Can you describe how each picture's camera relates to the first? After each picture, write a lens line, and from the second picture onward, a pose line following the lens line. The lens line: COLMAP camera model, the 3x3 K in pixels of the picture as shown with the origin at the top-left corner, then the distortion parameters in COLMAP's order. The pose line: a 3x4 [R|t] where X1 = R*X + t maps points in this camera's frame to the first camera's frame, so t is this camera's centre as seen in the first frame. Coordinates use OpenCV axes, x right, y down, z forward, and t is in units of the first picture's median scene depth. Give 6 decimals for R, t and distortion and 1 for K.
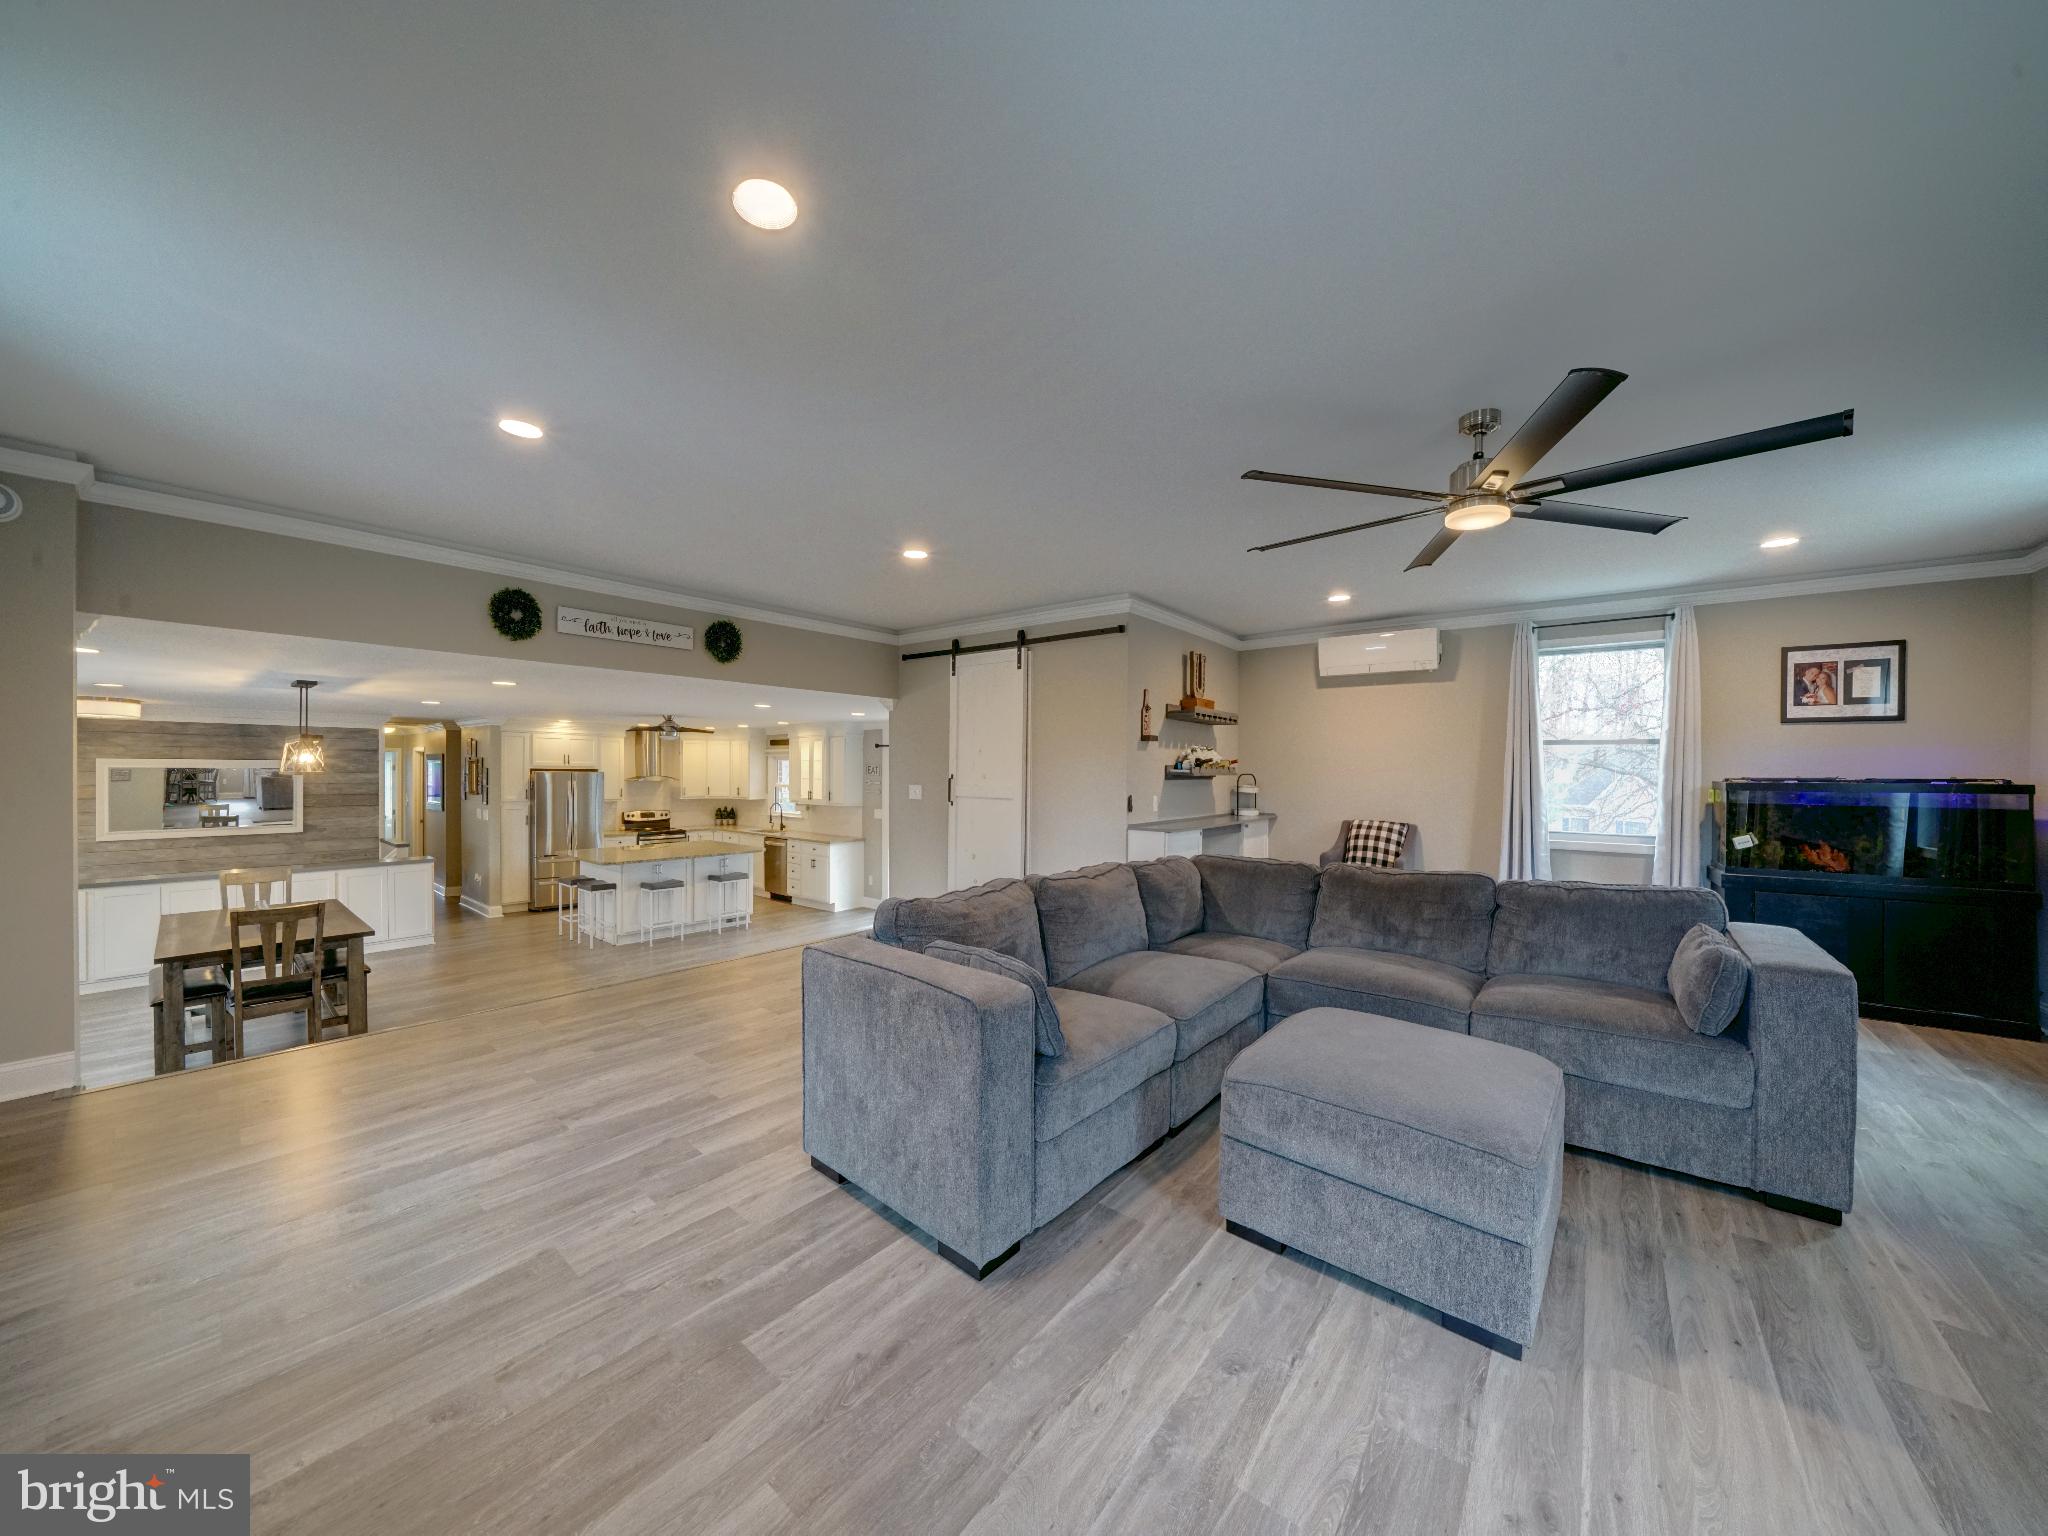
lens RADIAL K [[714.3, 0, 1014.7], [0, 714.3, 774.3], [0, 0, 1]] dist [-0.025235, 0.002059]
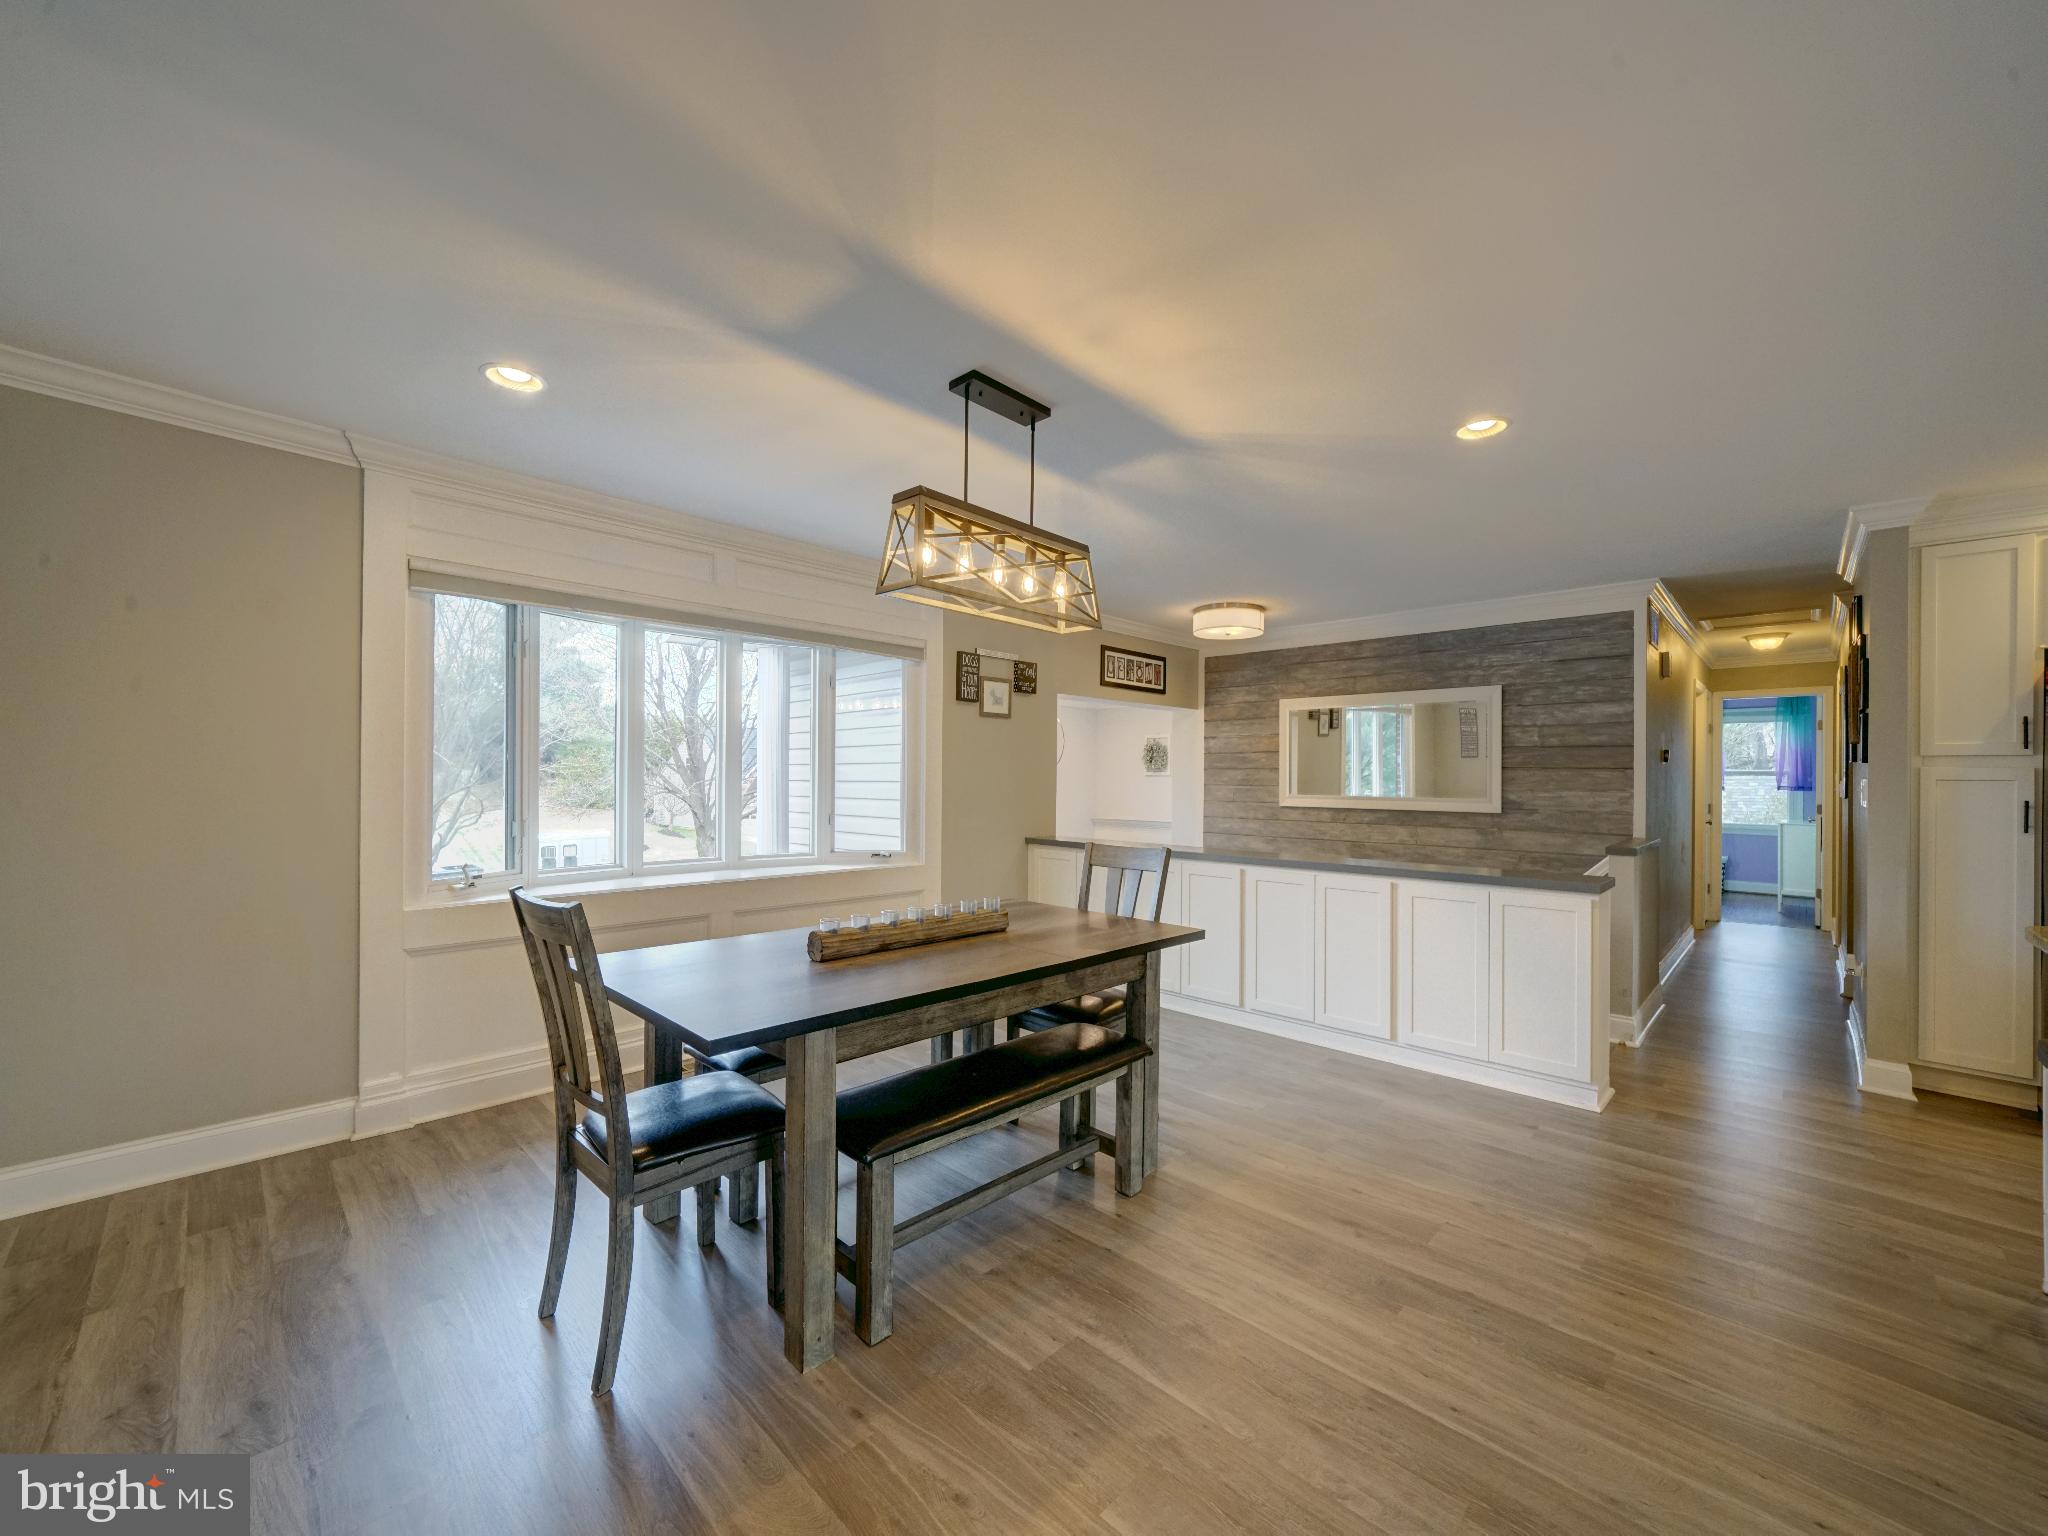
lens RADIAL K [[810.4, 0, 1012.0], [0, 810.4, 778.8], [0, 0, 1]] dist [-0.004942, 0.001767]
pose [[-0.088878, -0.006670, -0.996020, -0.531460], [-0.015911, 0.999859, -0.005276, 0.102083], [0.995915, 0.015379, -0.088972, 1.045524]]
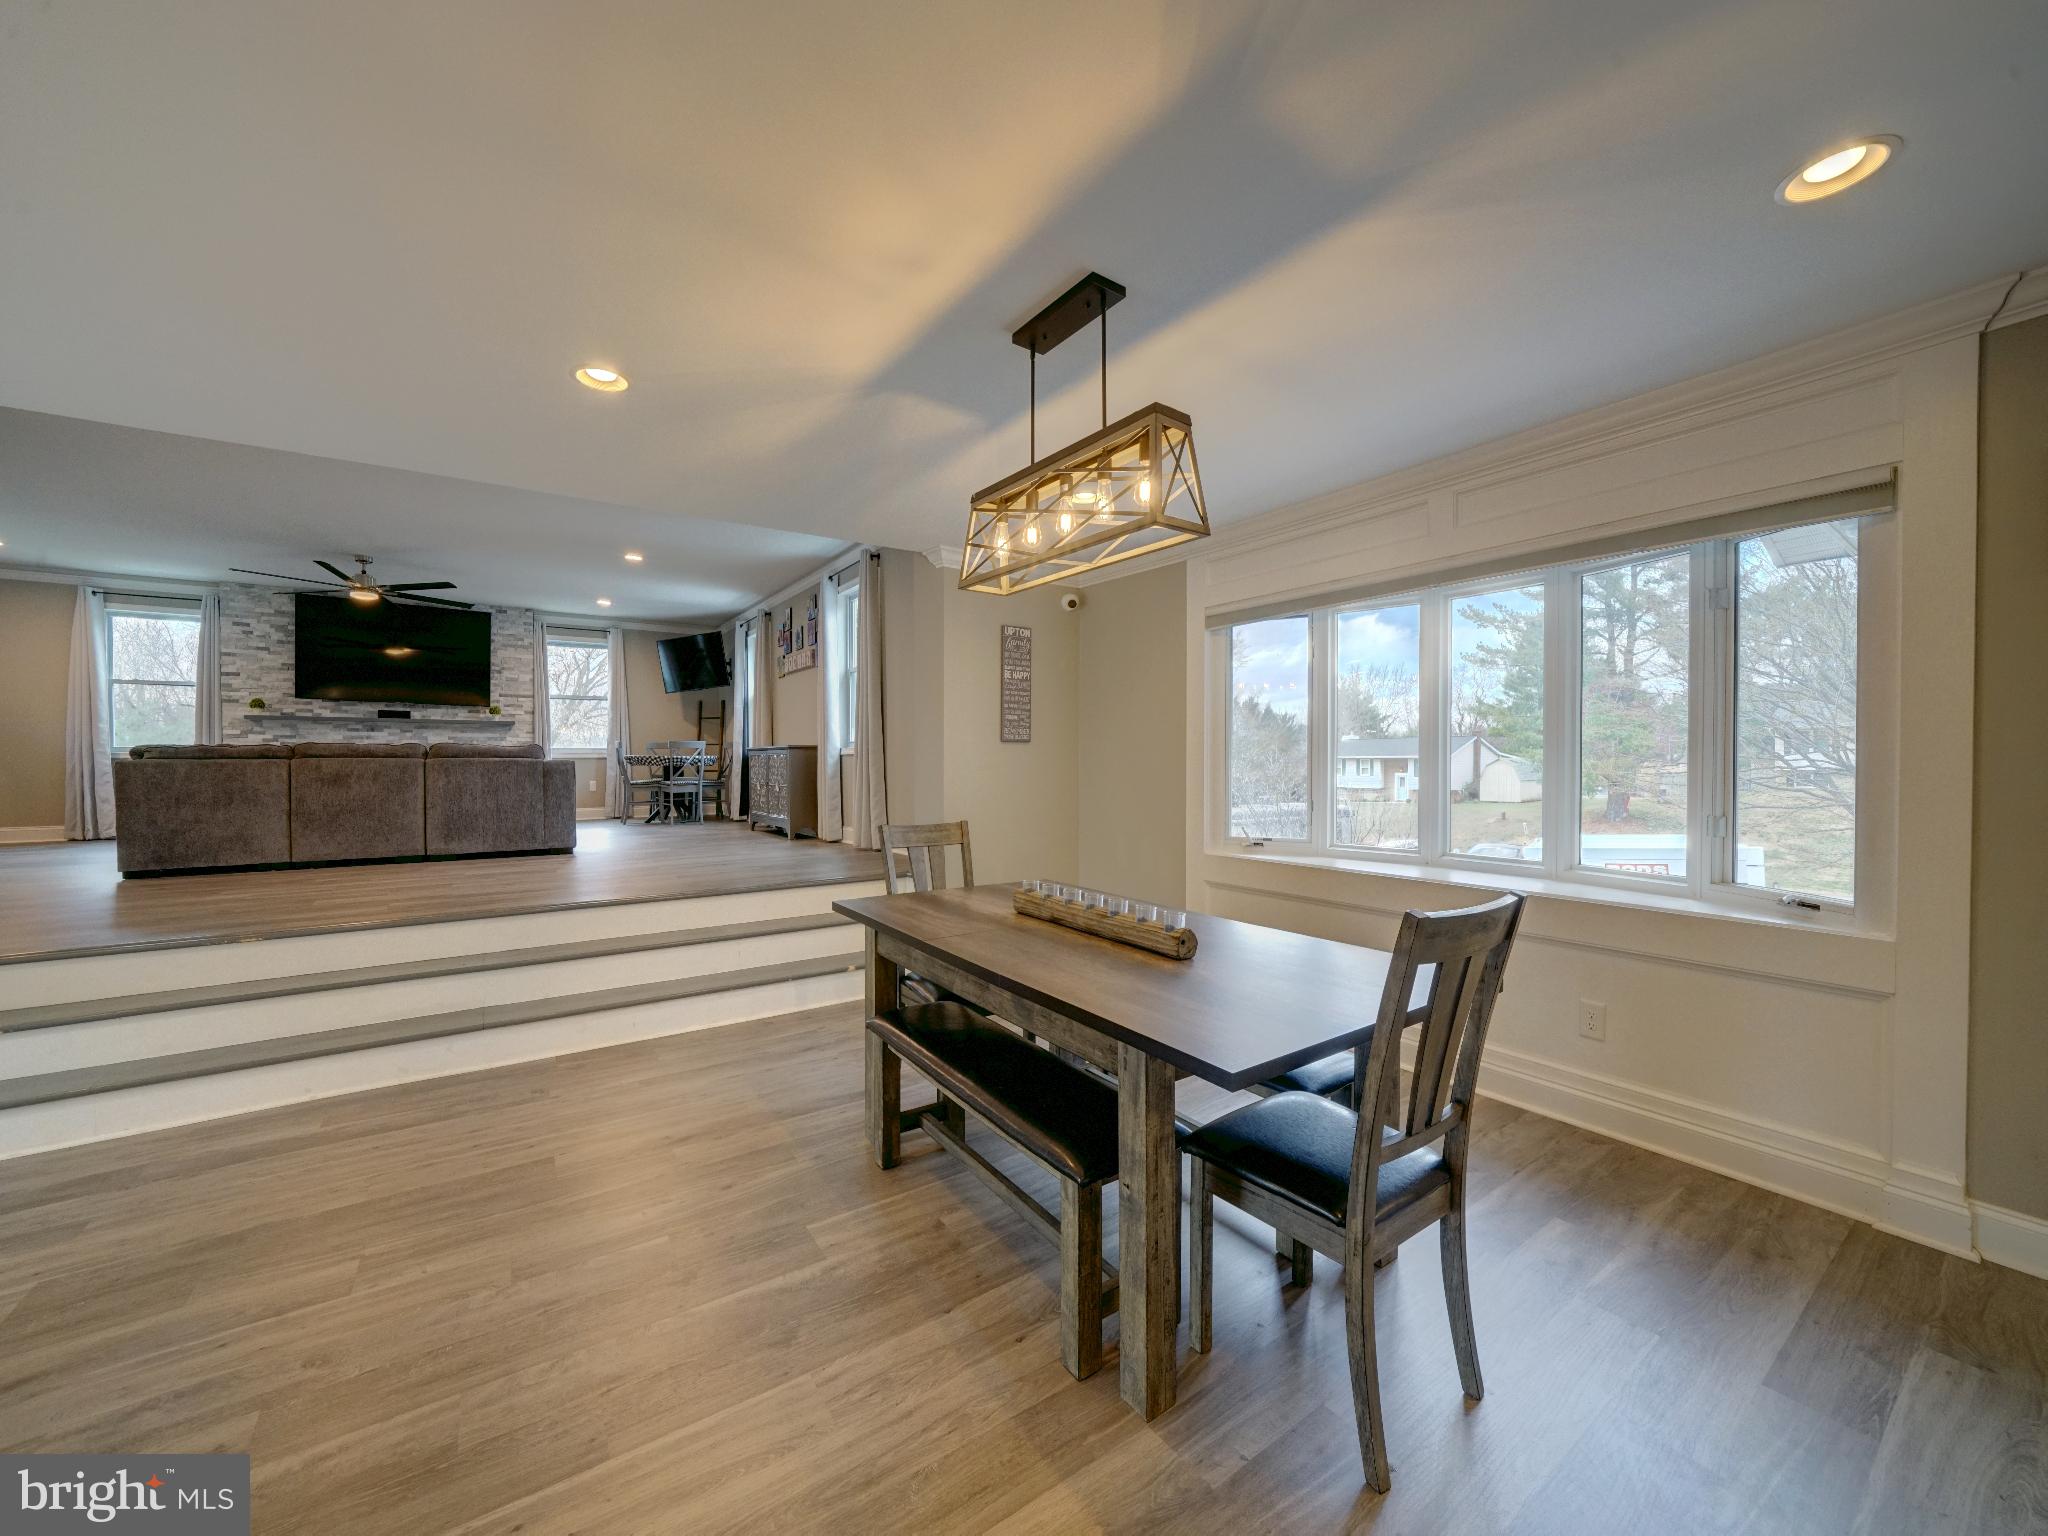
lens RADIAL K [[770.4, 0, 1005.0], [0, 770.4, 771.3], [0, 0, 1]] dist [-0.012515, 0.001050]
pose [[-0.958760, -0.007396, 0.284122, -1.093527], [-0.001467, 0.999777, 0.021075, 0.098682], [-0.284214, 0.019789, -0.958557, 1.384752]]
